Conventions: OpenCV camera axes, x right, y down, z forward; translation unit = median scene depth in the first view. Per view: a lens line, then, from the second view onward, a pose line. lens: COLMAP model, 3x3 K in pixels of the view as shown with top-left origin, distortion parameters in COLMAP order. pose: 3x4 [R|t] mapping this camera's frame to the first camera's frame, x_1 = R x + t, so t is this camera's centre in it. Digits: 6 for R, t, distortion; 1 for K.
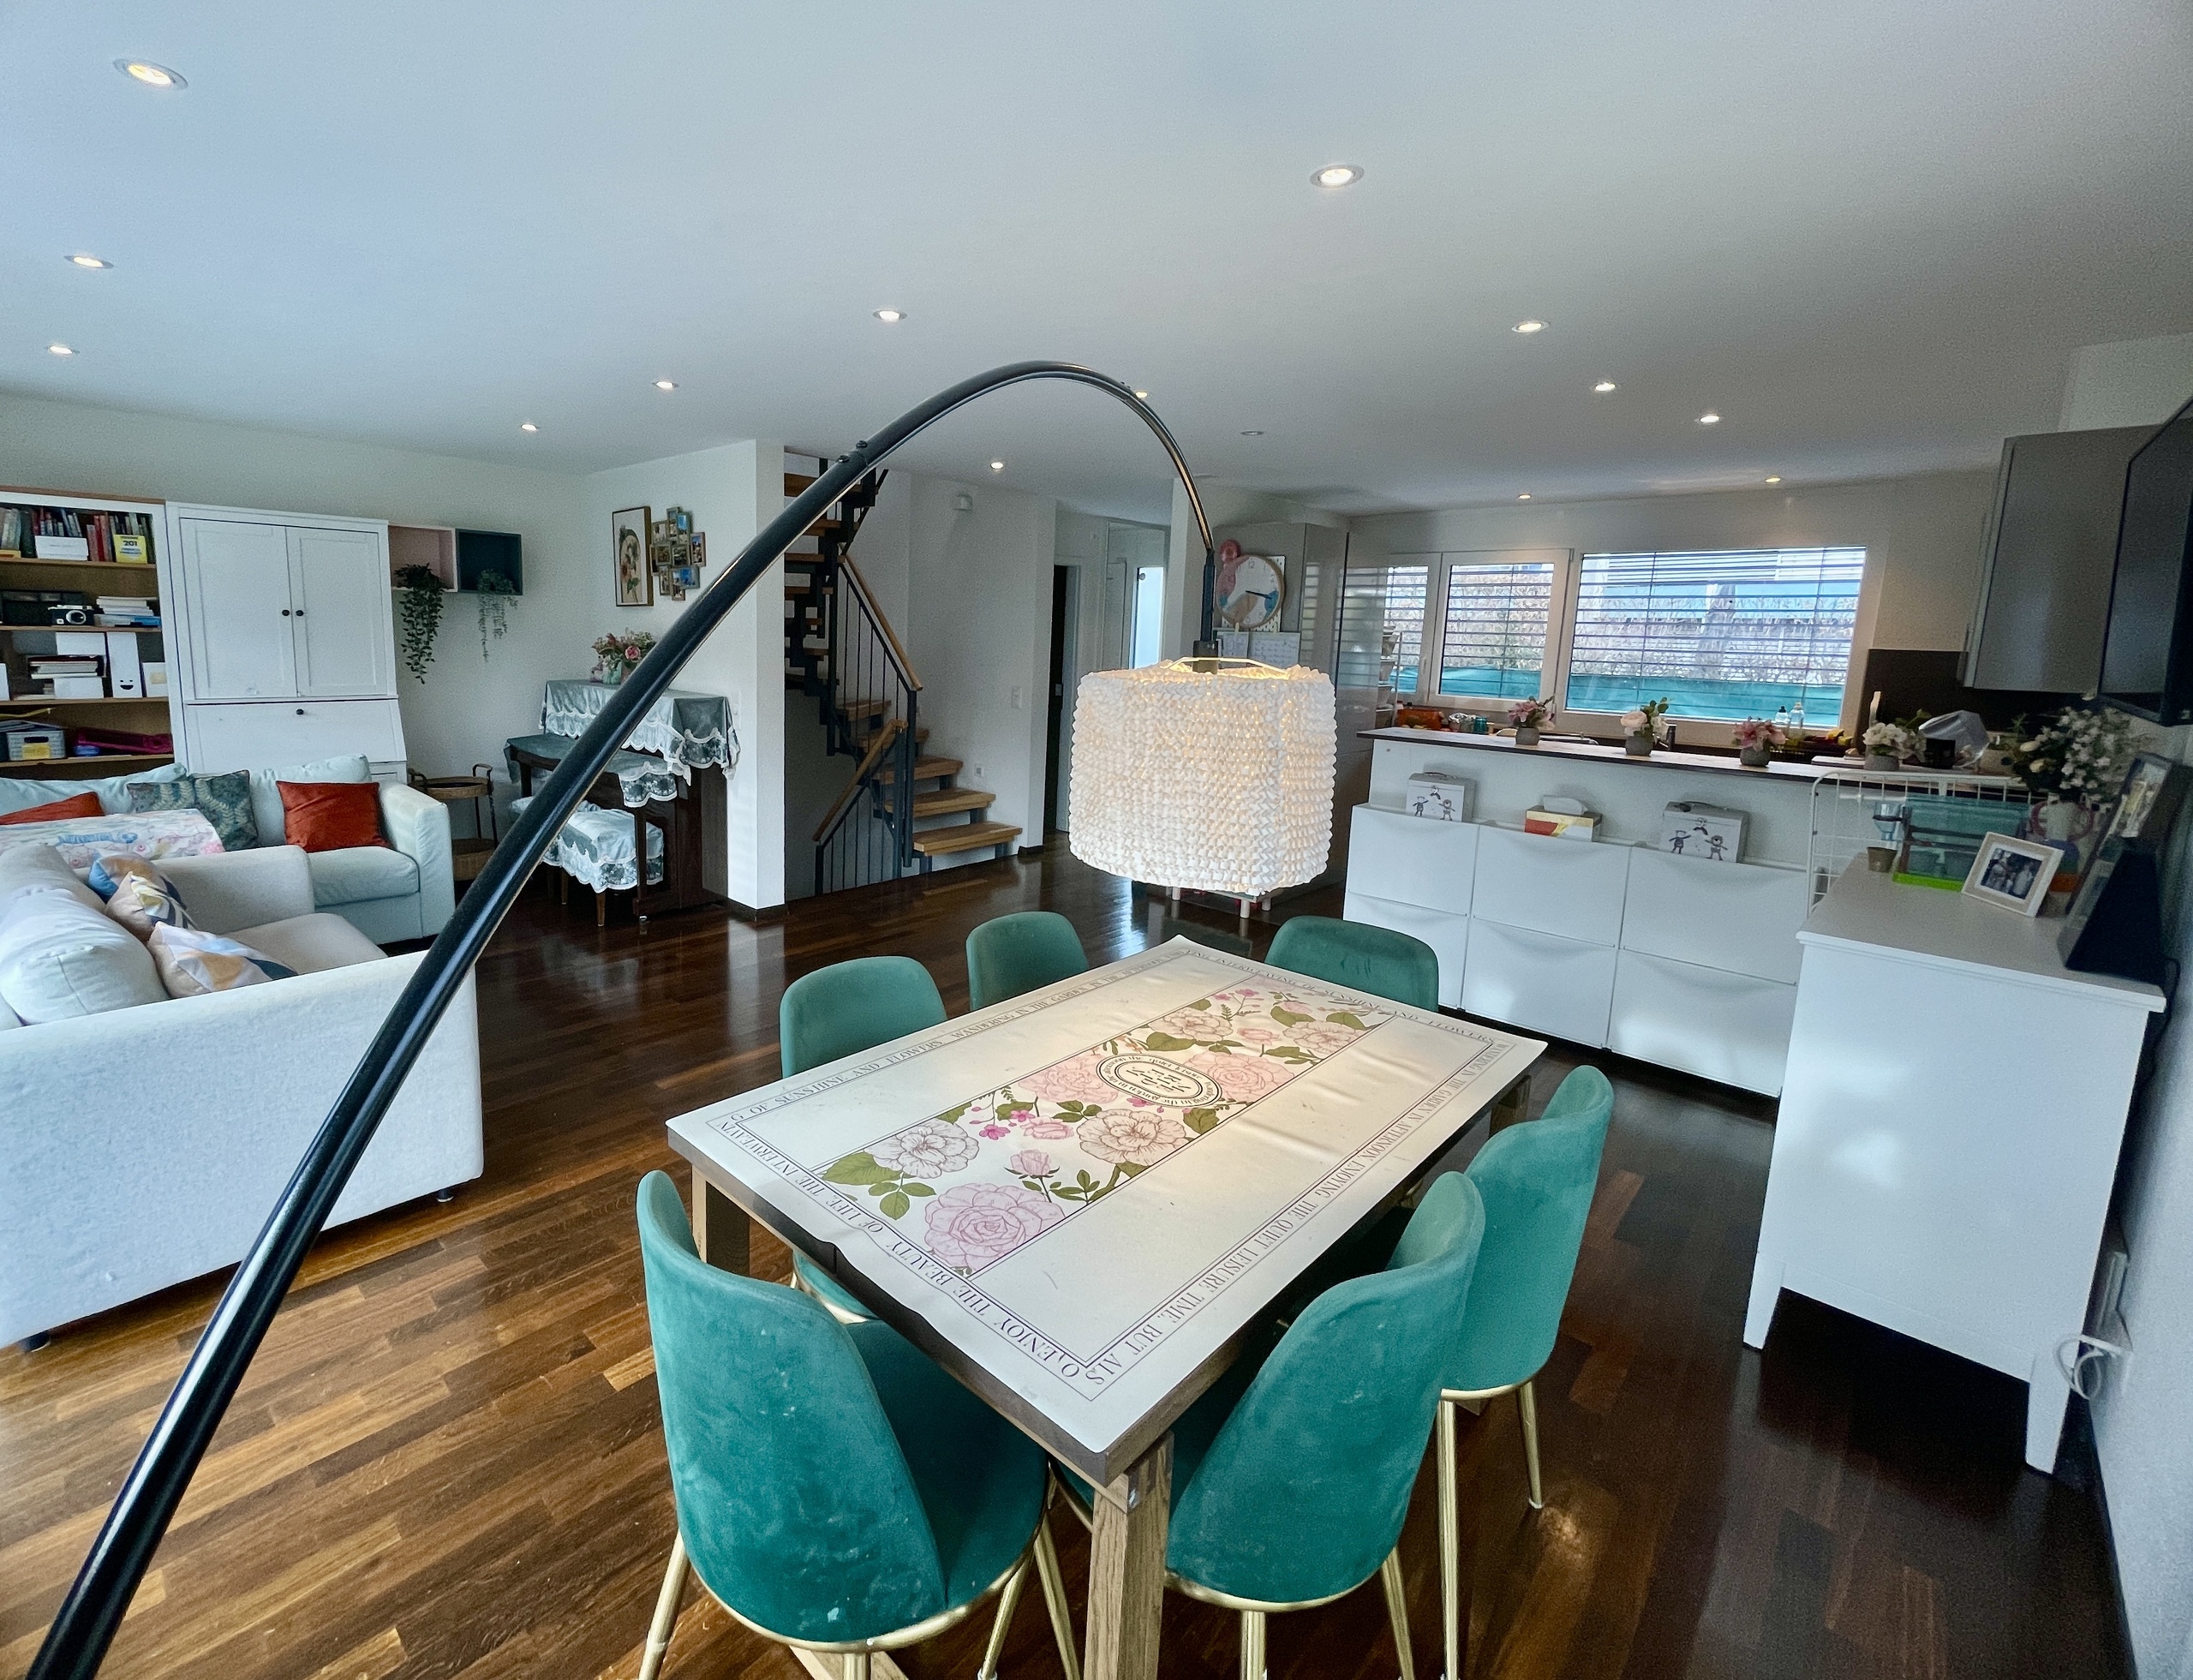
lens RADIAL K [[973.7, 0, 989.2], [0, 973.7, 765.3], [0, 0, 1]] dist [0.000514, -0.000149]
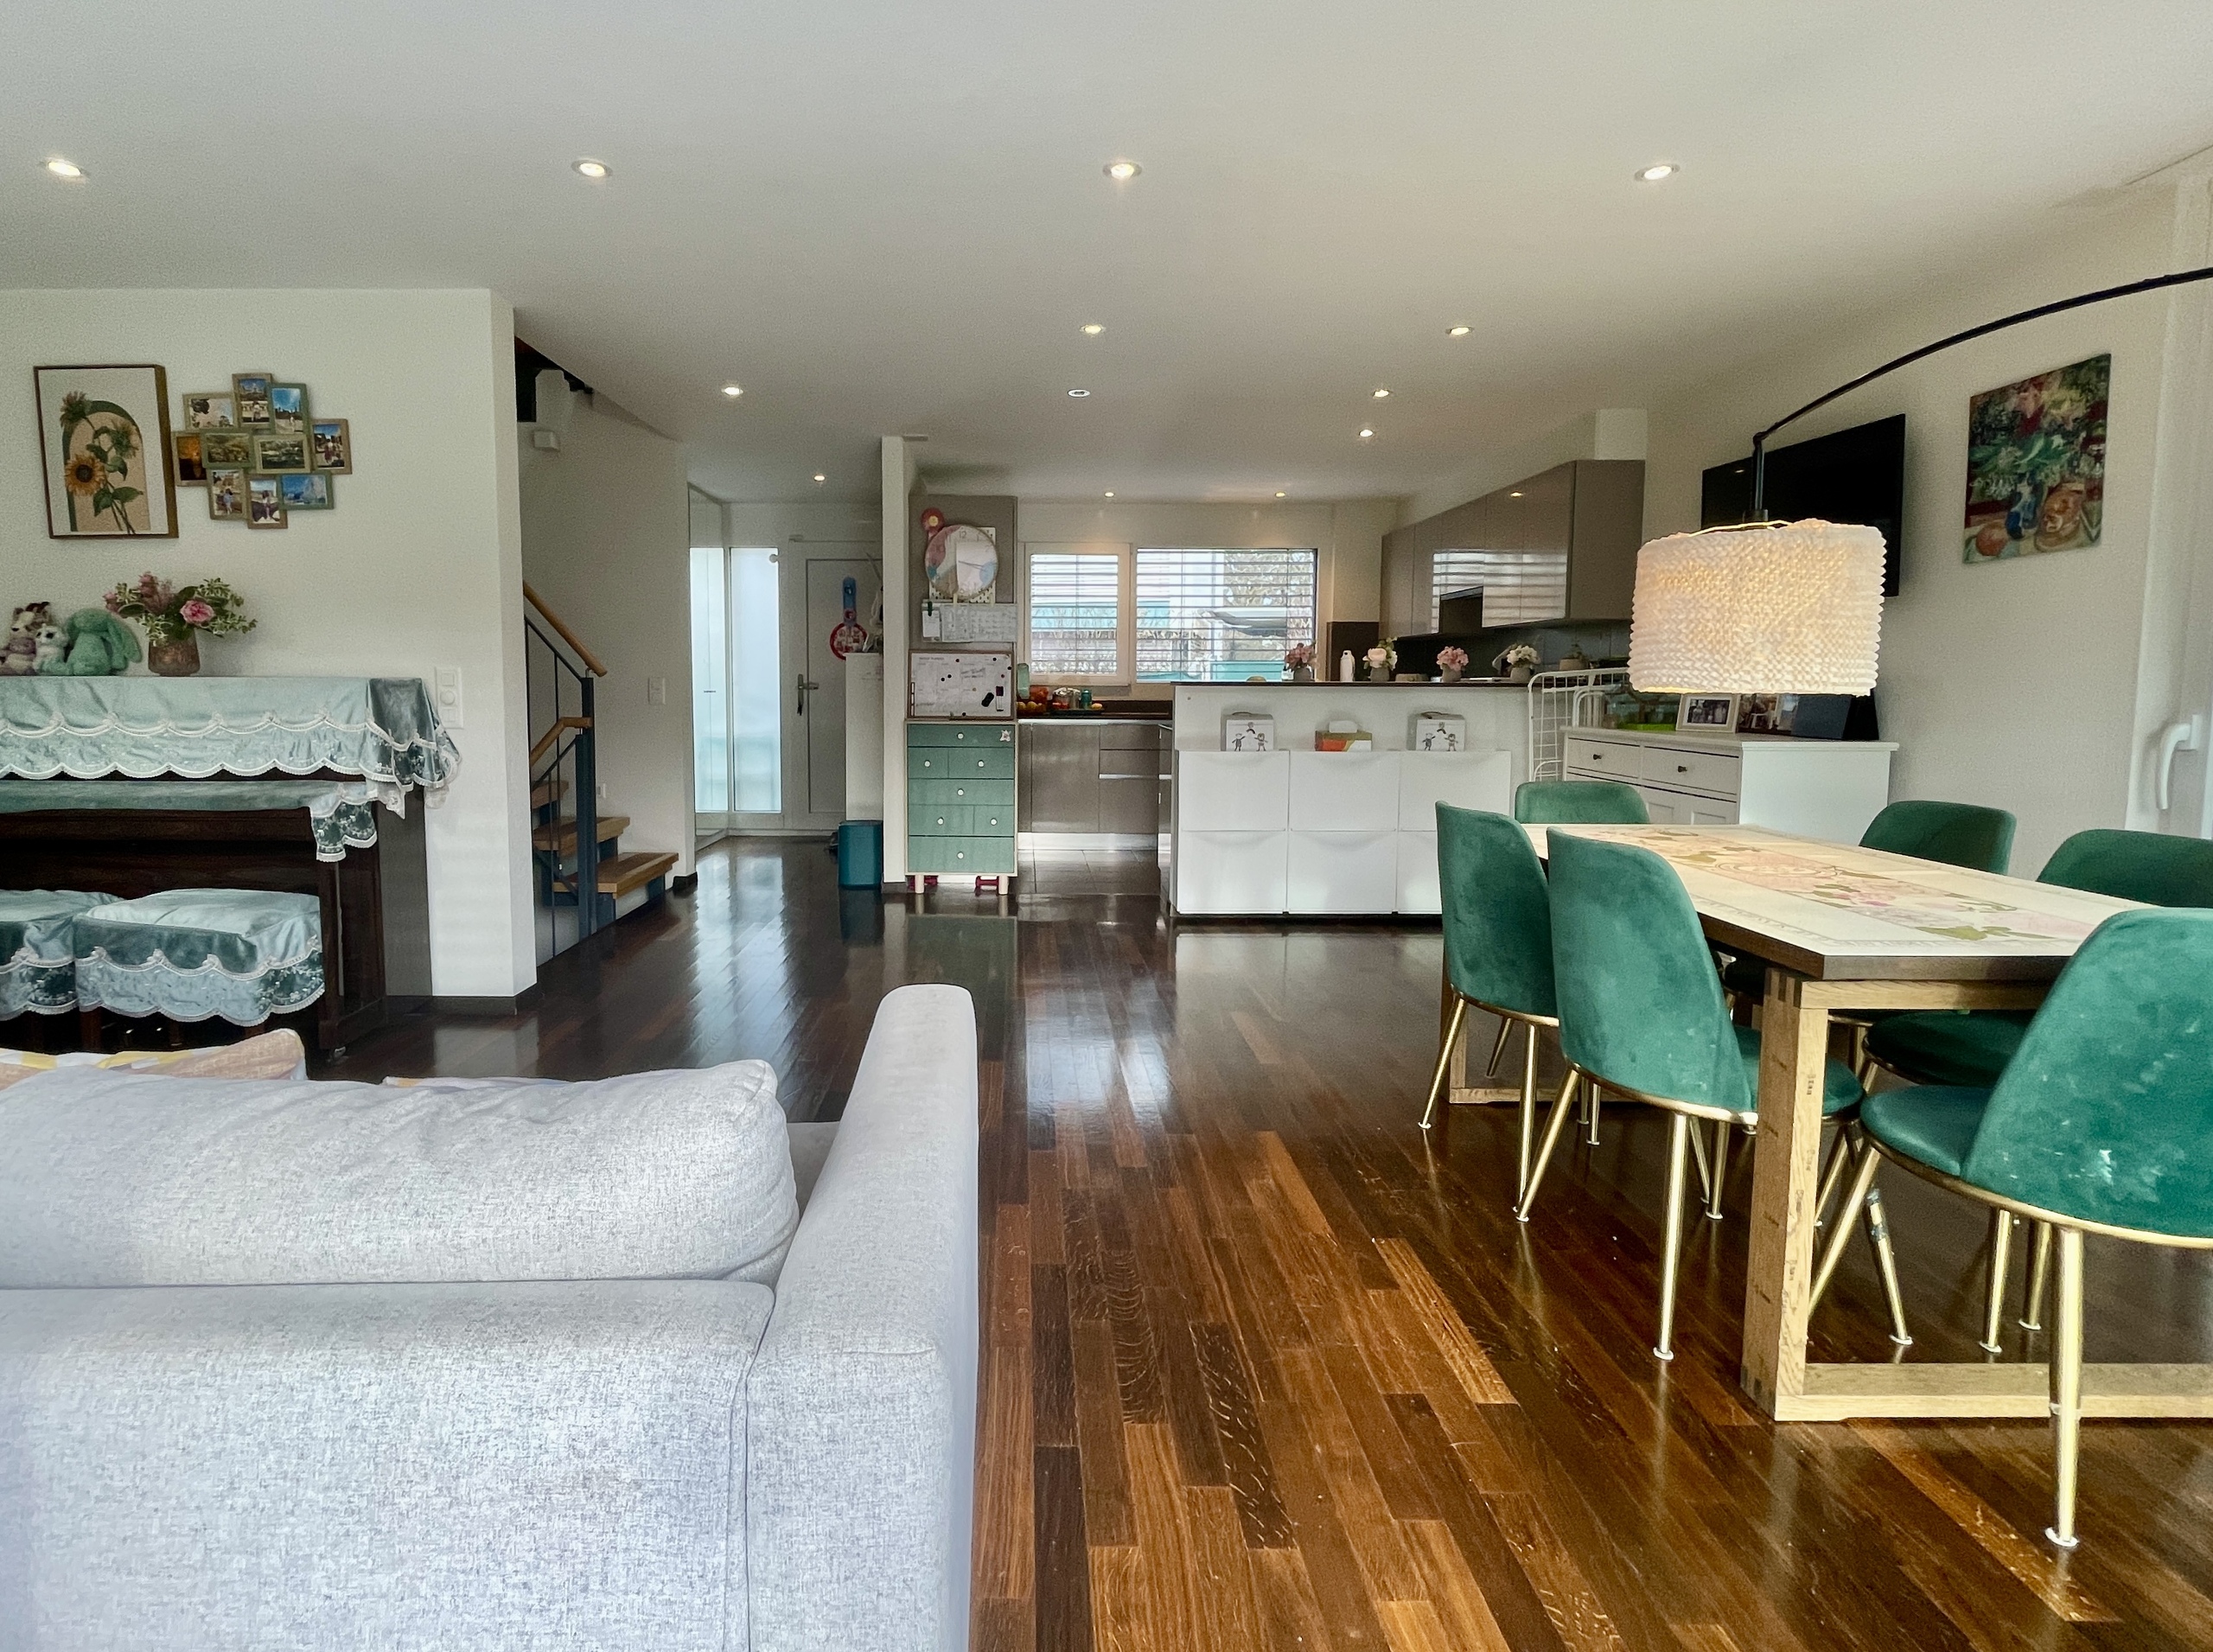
lens RADIAL K [[1057.1, 0, 1000.3], [0, 1057.1, 759.3], [0, 0, 1]] dist [0.000924, -0.000174]
pose [[0.720084, -0.079050, 0.689369, -0.503232], [0.113287, 0.993553, -0.004403, 0.029785], [-0.684577, 0.081267, 0.724397, 0.250499]]
